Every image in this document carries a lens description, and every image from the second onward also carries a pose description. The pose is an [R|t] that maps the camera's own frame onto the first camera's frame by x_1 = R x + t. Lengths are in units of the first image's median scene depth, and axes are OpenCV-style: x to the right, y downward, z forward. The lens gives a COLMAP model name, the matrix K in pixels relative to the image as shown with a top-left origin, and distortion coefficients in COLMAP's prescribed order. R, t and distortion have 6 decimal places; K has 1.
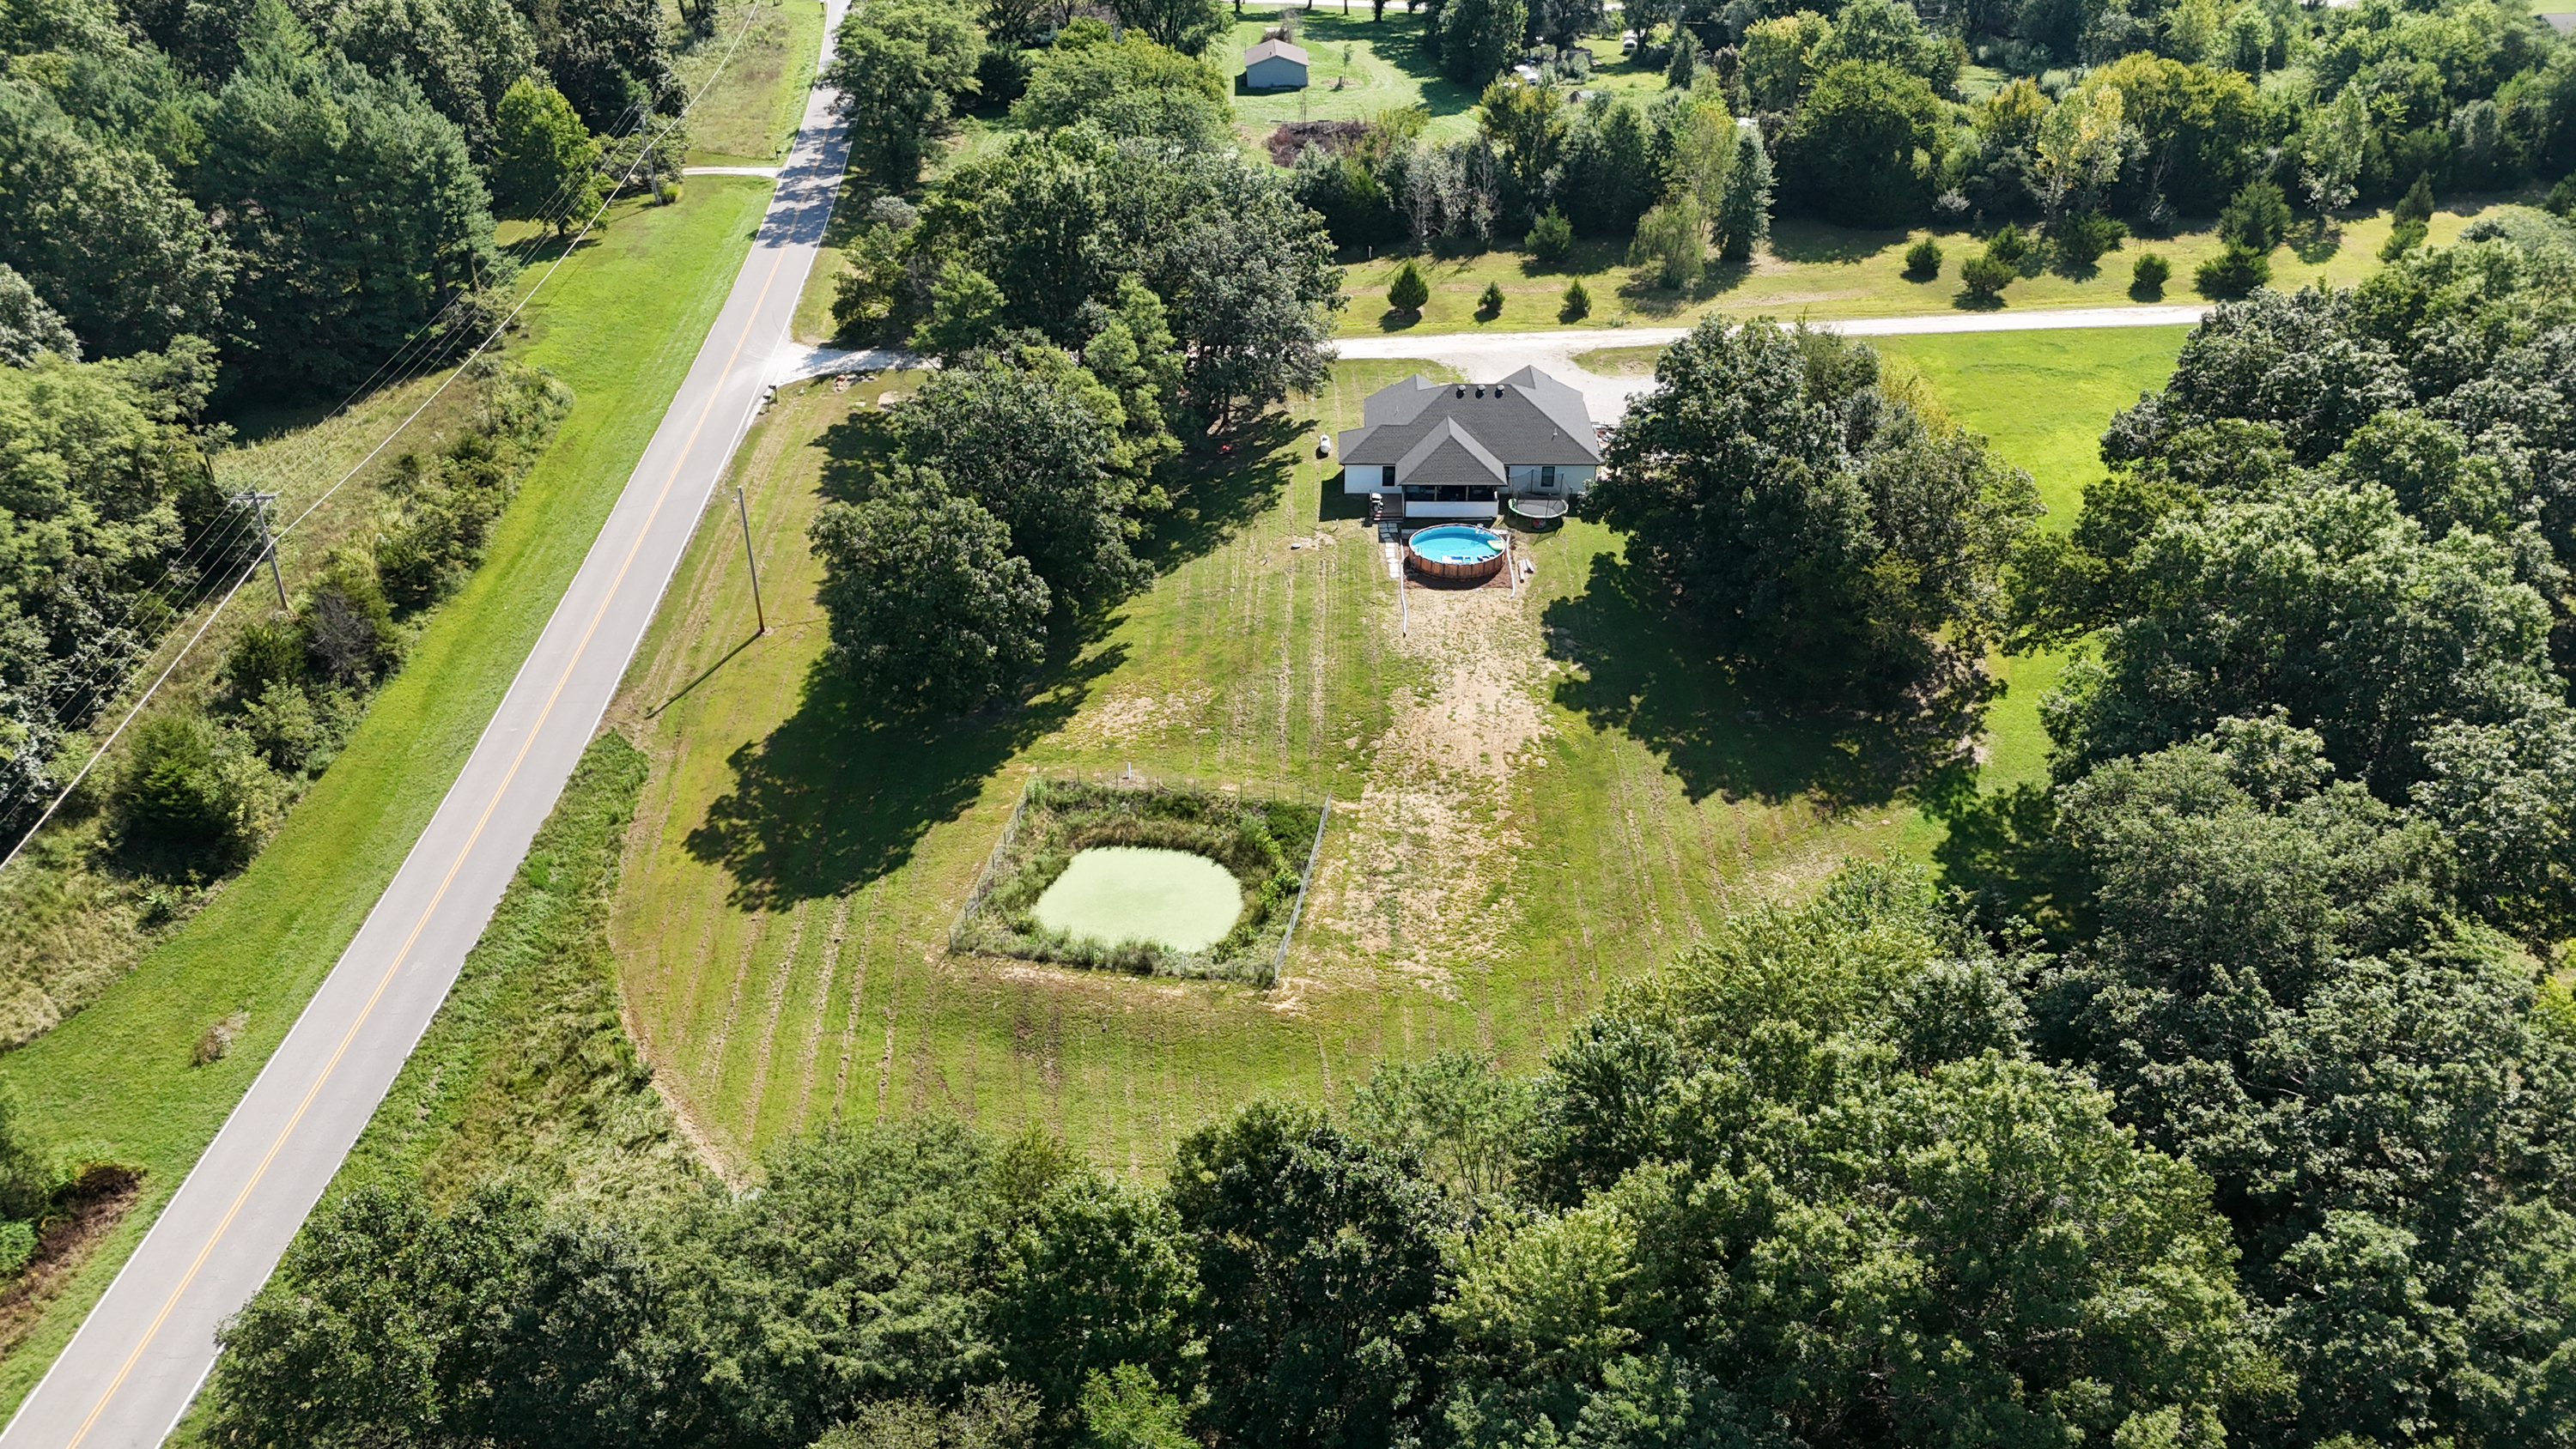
lens RADIAL K [[1895.1, 0, 1292.1], [0, 1895.1, 726.9], [0, 0, 1]] dist [0.073621, -0.047151]
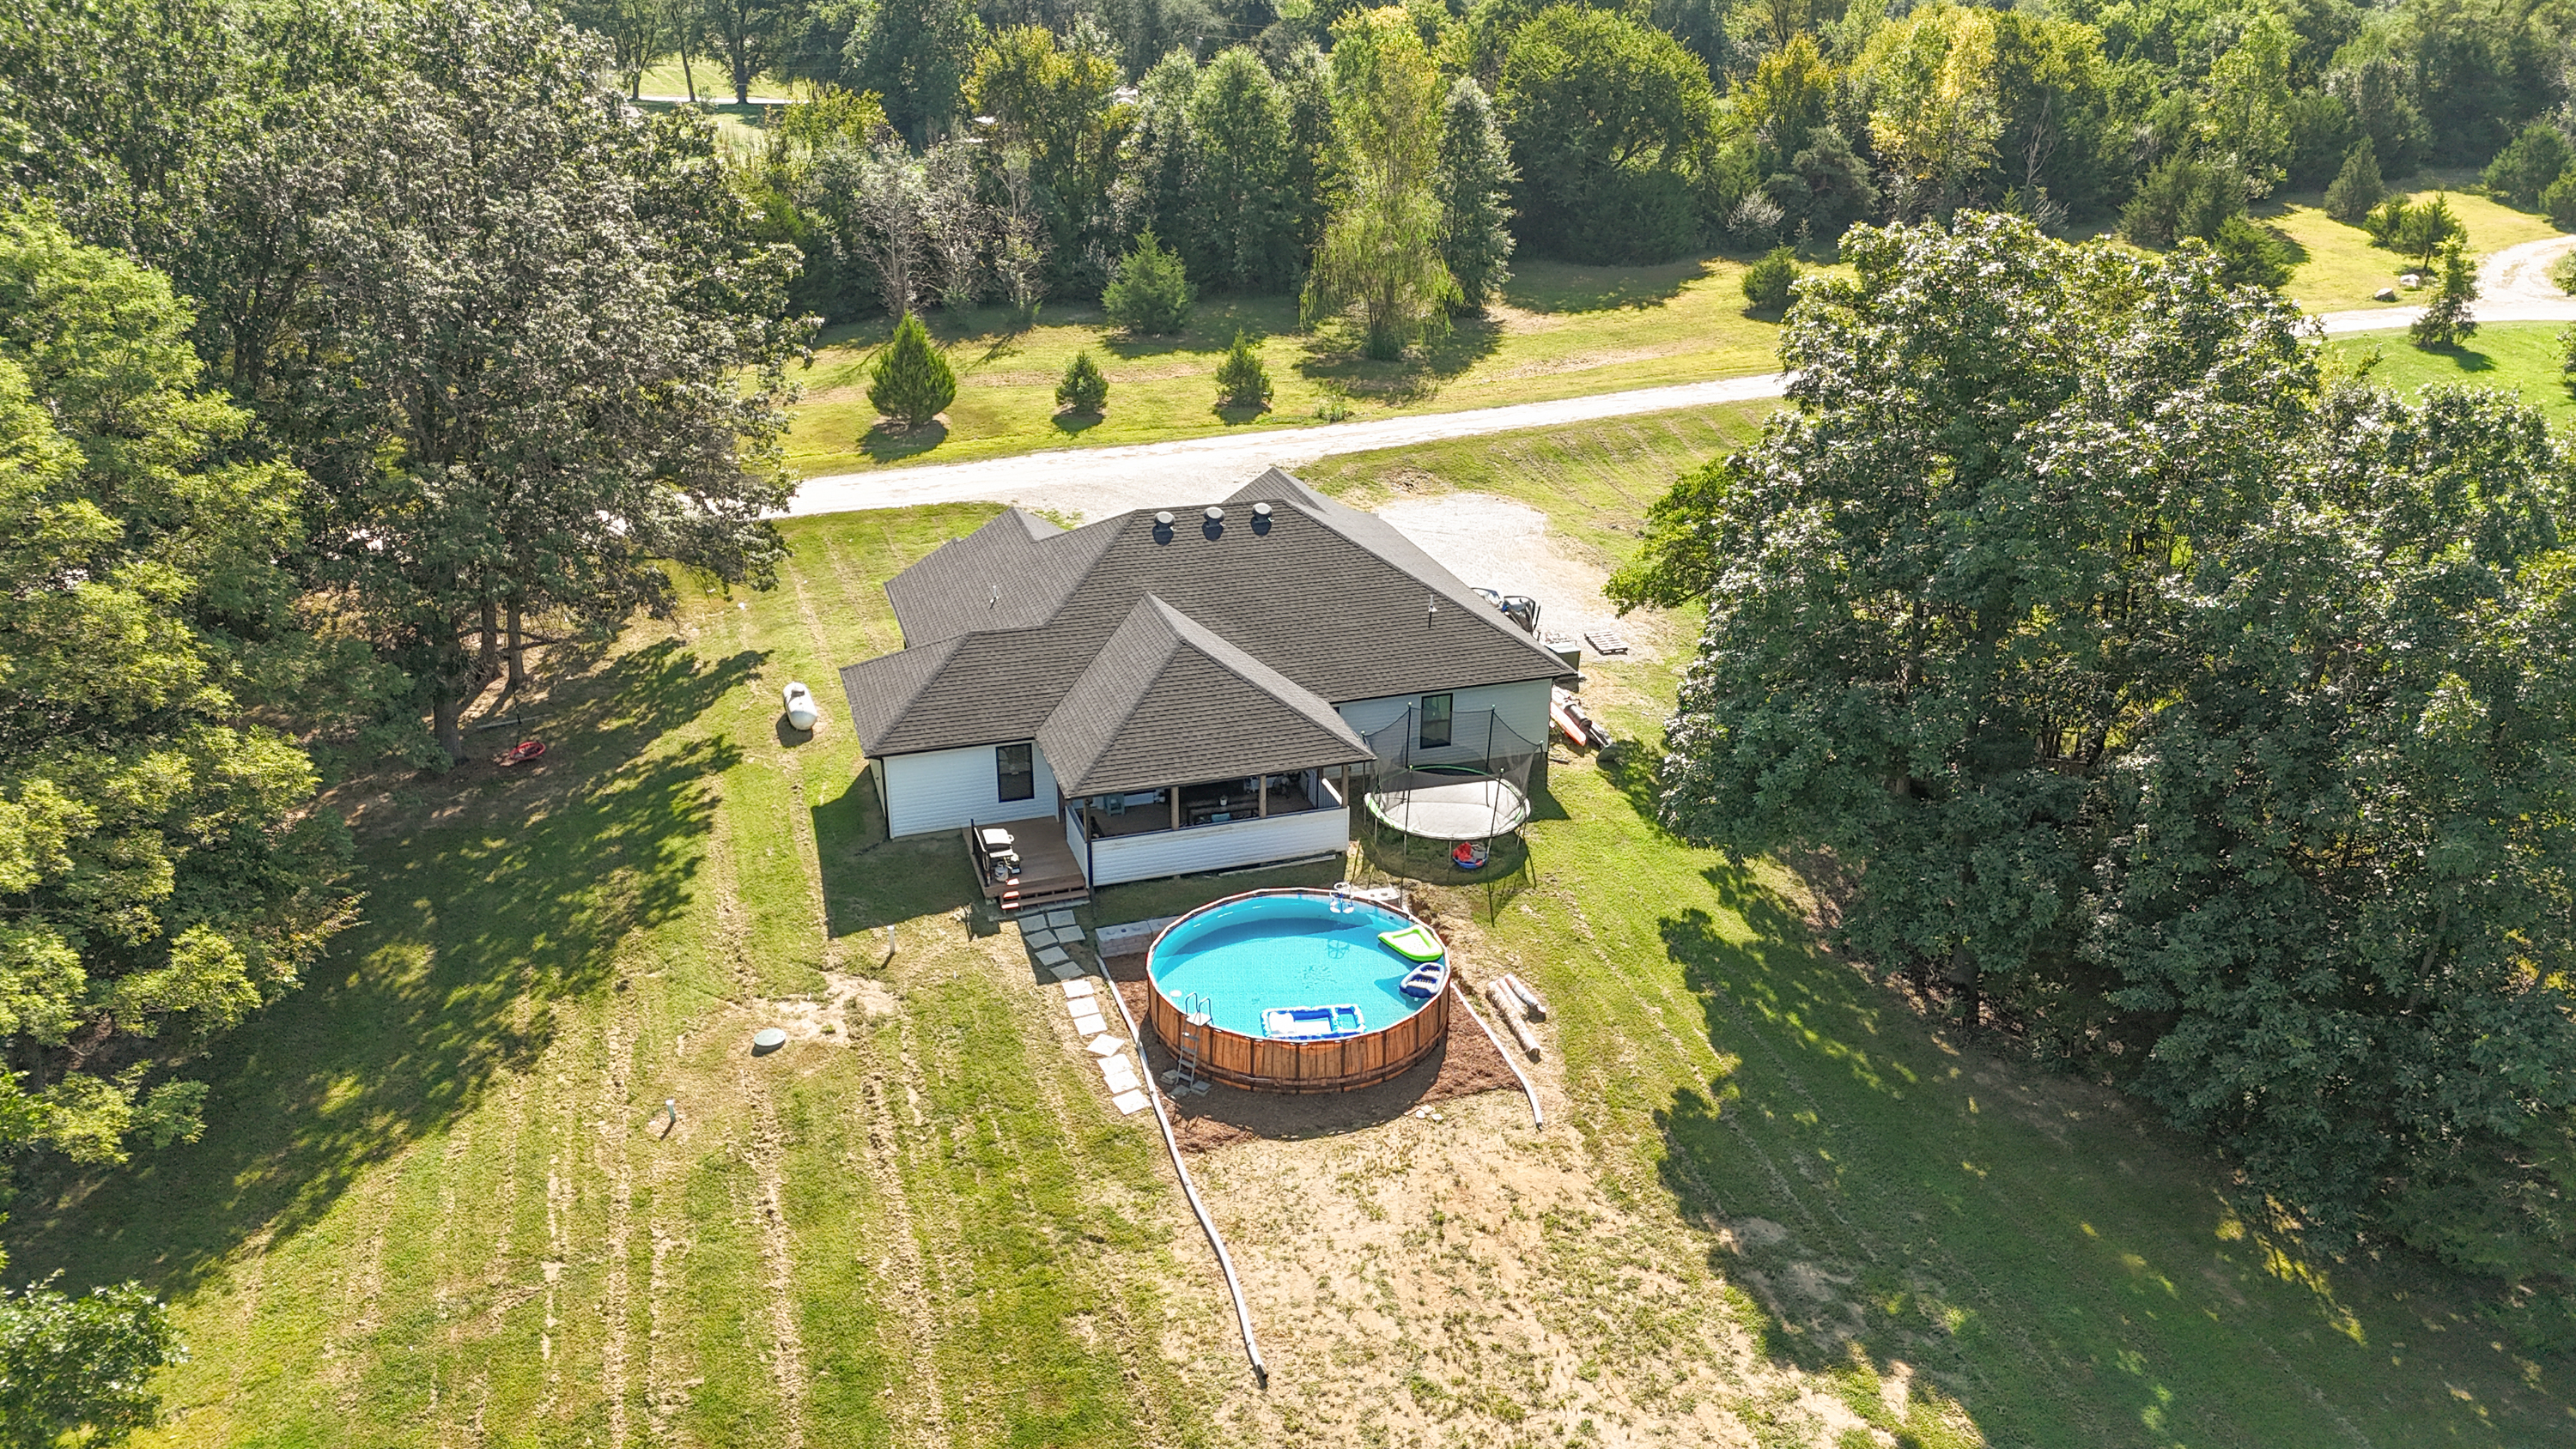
lens RADIAL K [[1895.1, 0, 1291.1], [0, 1895.1, 717.3], [0, 0, 1]] dist [0.073621, -0.047151]
pose [[0.946176, -0.119553, 0.300761, -0.004475], [0.158464, 0.981395, -0.108413, -0.097265], [-0.282204, 0.150238, 0.947518, 0.660613]]
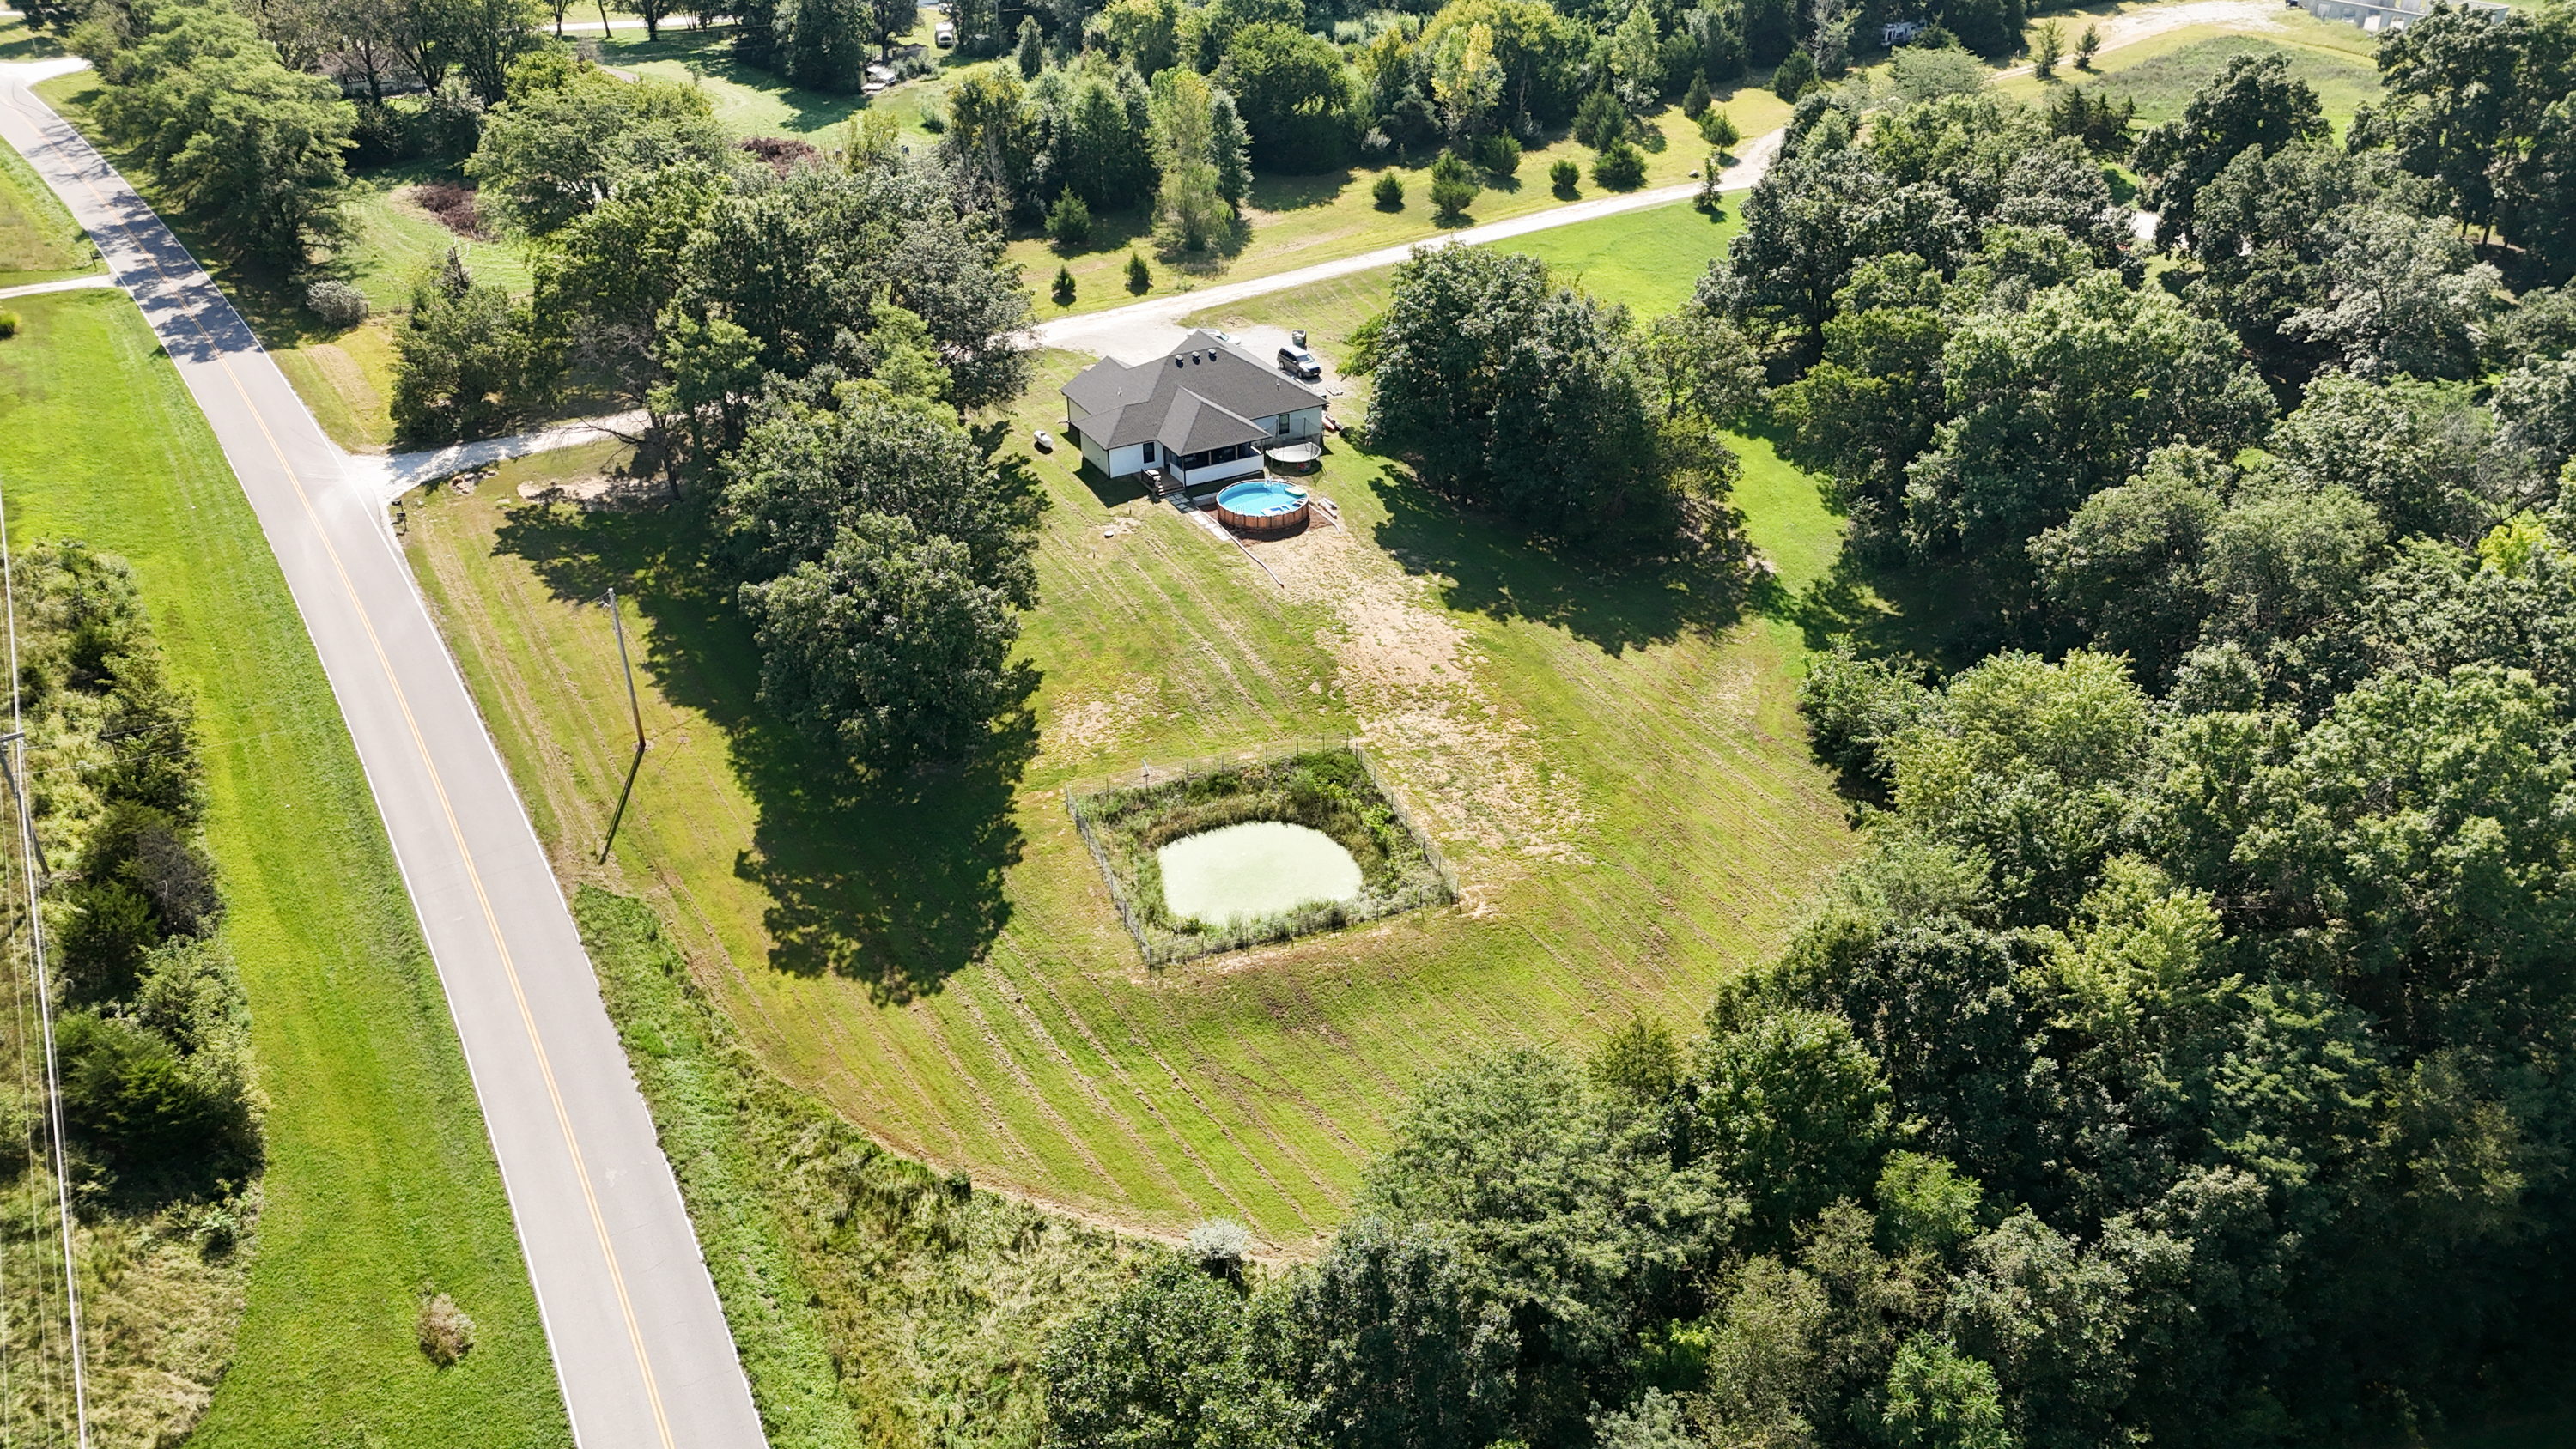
lens RADIAL K [[1895.1, 0, 1282.5], [0, 1895.1, 726.6], [0, 0, 1]] dist [0.073621, -0.047151]
pose [[0.866616, -0.257636, 0.427317, -0.365443], [0.258562, 0.964310, 0.057023, -0.029671], [-0.426757, 0.061071, 0.902302, 0.055398]]
